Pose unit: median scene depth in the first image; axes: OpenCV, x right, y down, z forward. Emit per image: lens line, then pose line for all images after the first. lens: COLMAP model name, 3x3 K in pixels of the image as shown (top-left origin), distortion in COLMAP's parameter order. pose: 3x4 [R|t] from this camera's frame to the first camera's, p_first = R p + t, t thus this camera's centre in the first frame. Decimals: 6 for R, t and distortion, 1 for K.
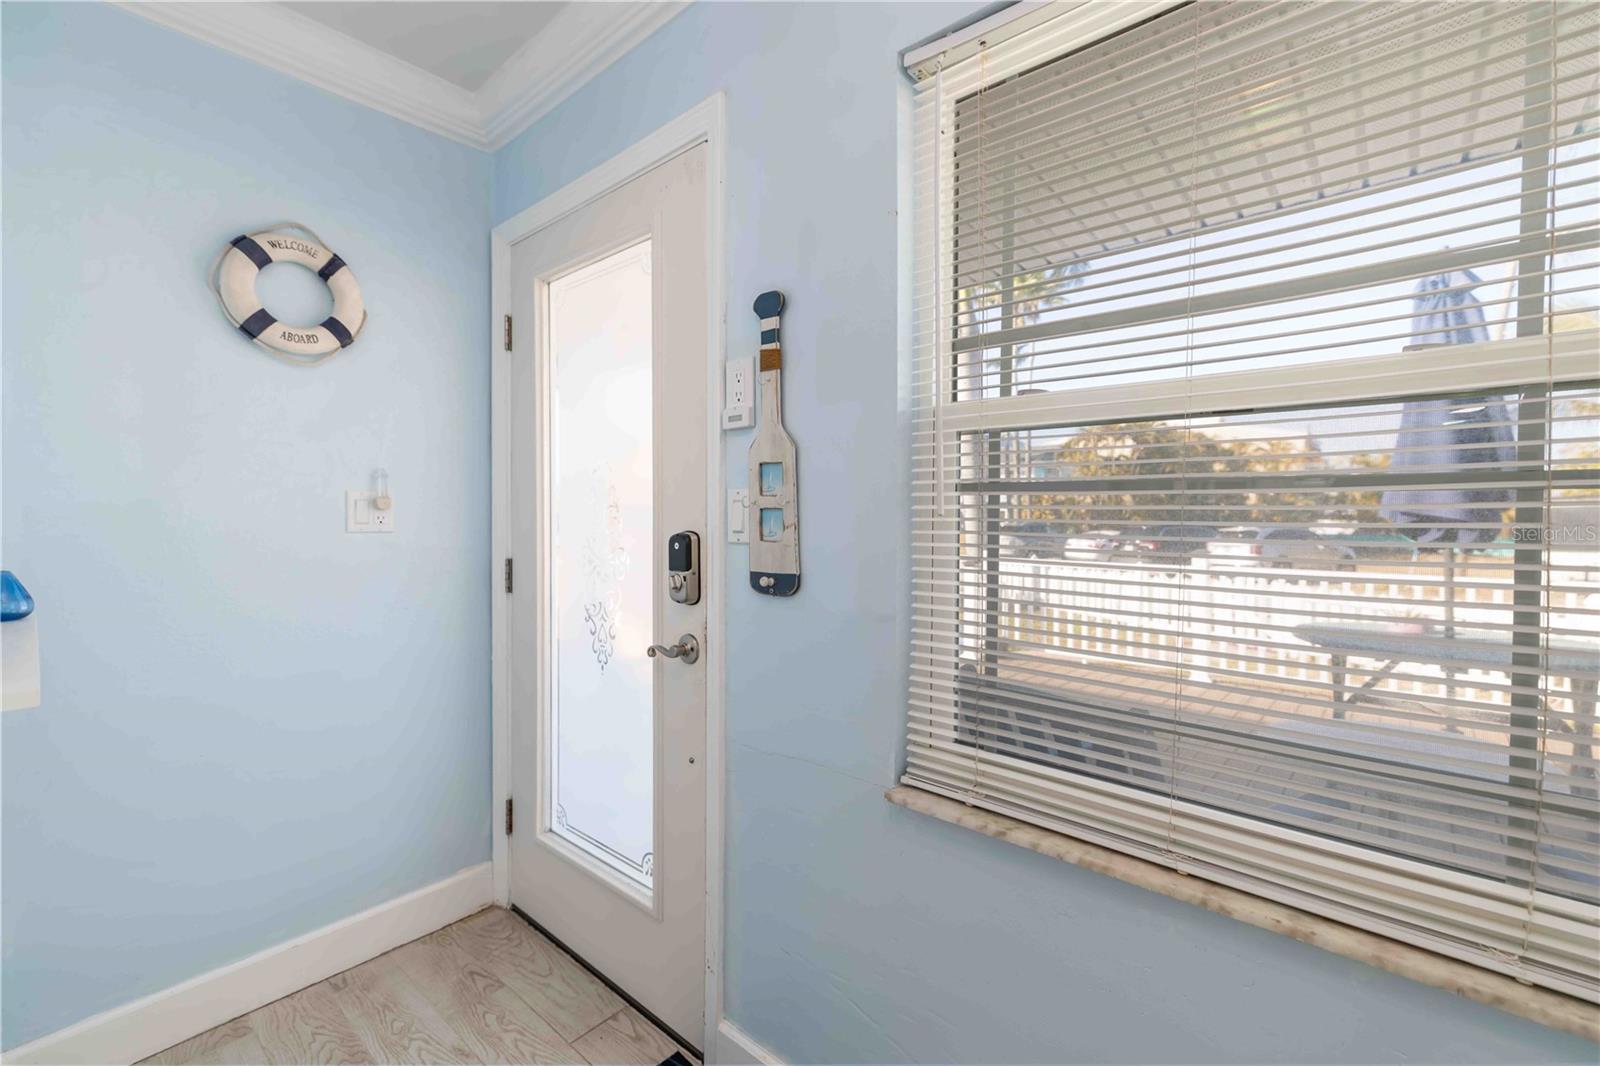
lens RADIAL K [[696.4, 0, 797.5], [0, 696.4, 529.9], [0, 0, 1]] dist [-0.001447, -0.000552]
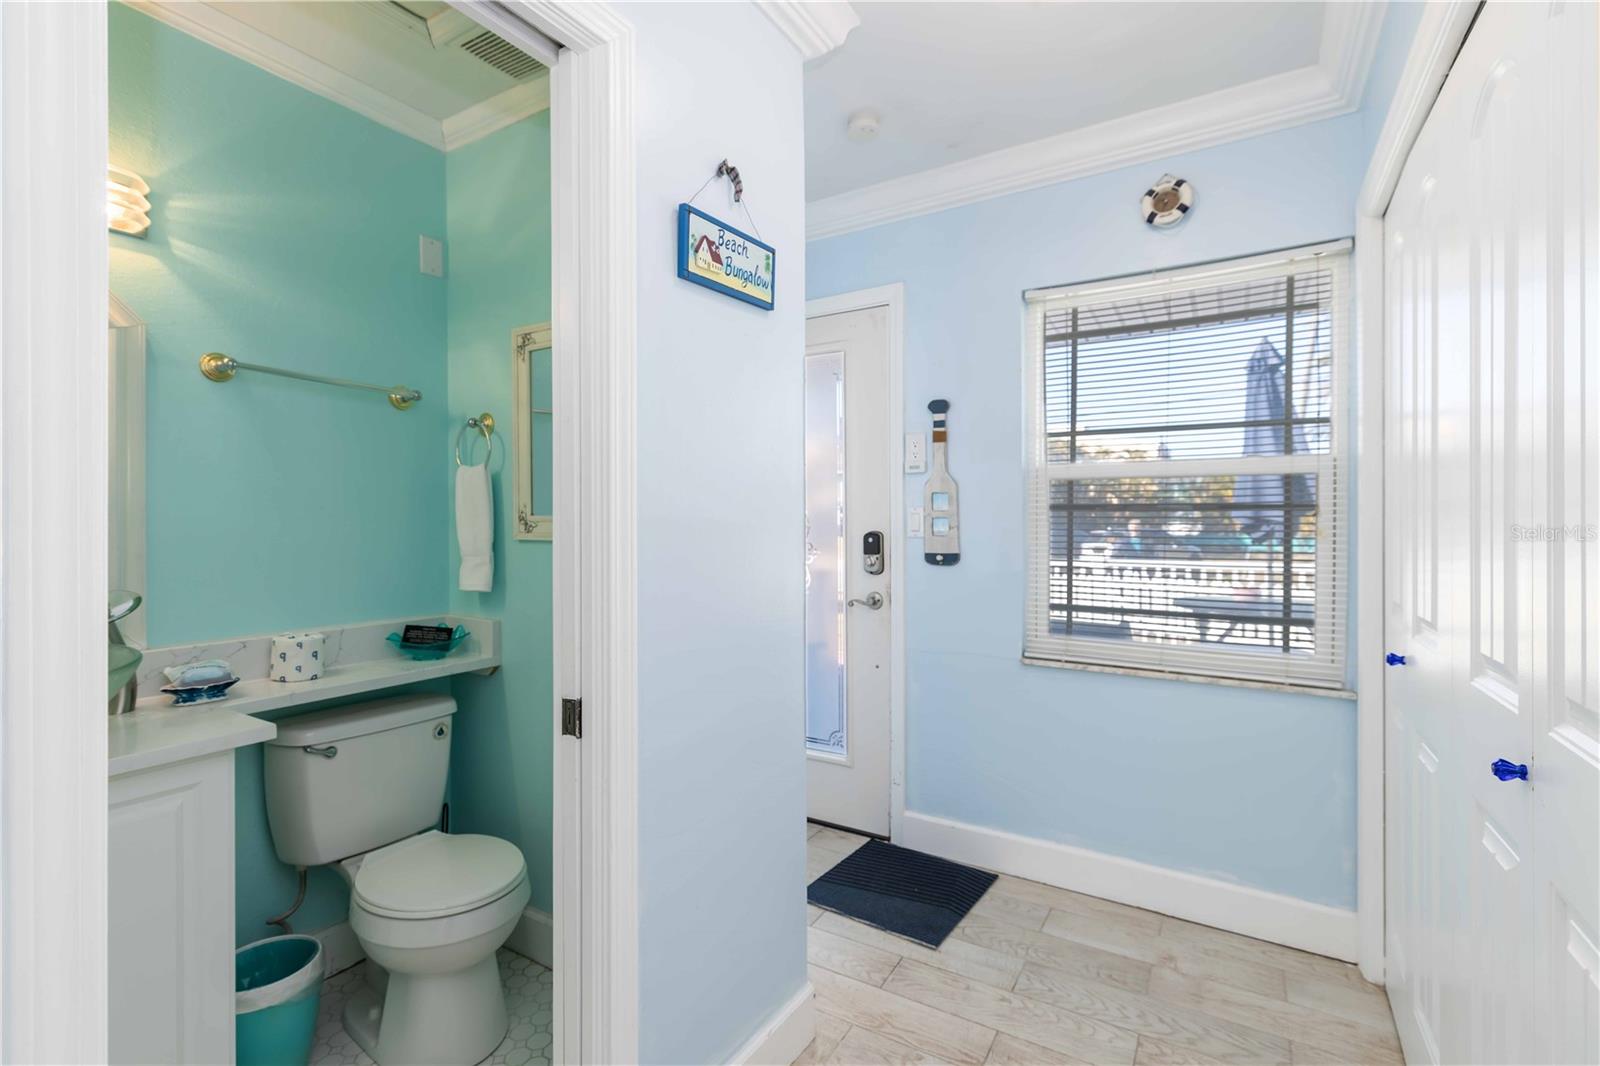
lens RADIAL K [[731.3, 0, 800.9], [0, 731.3, 528.2], [0, 0, 1]] dist [0.000914, 0.000170]
pose [[0.984172, -0.008256, 0.177021, -0.712463], [0.009368, 0.999941, -0.005451, 0.003200], [-0.176966, 0.007024, 0.984192, -0.793587]]
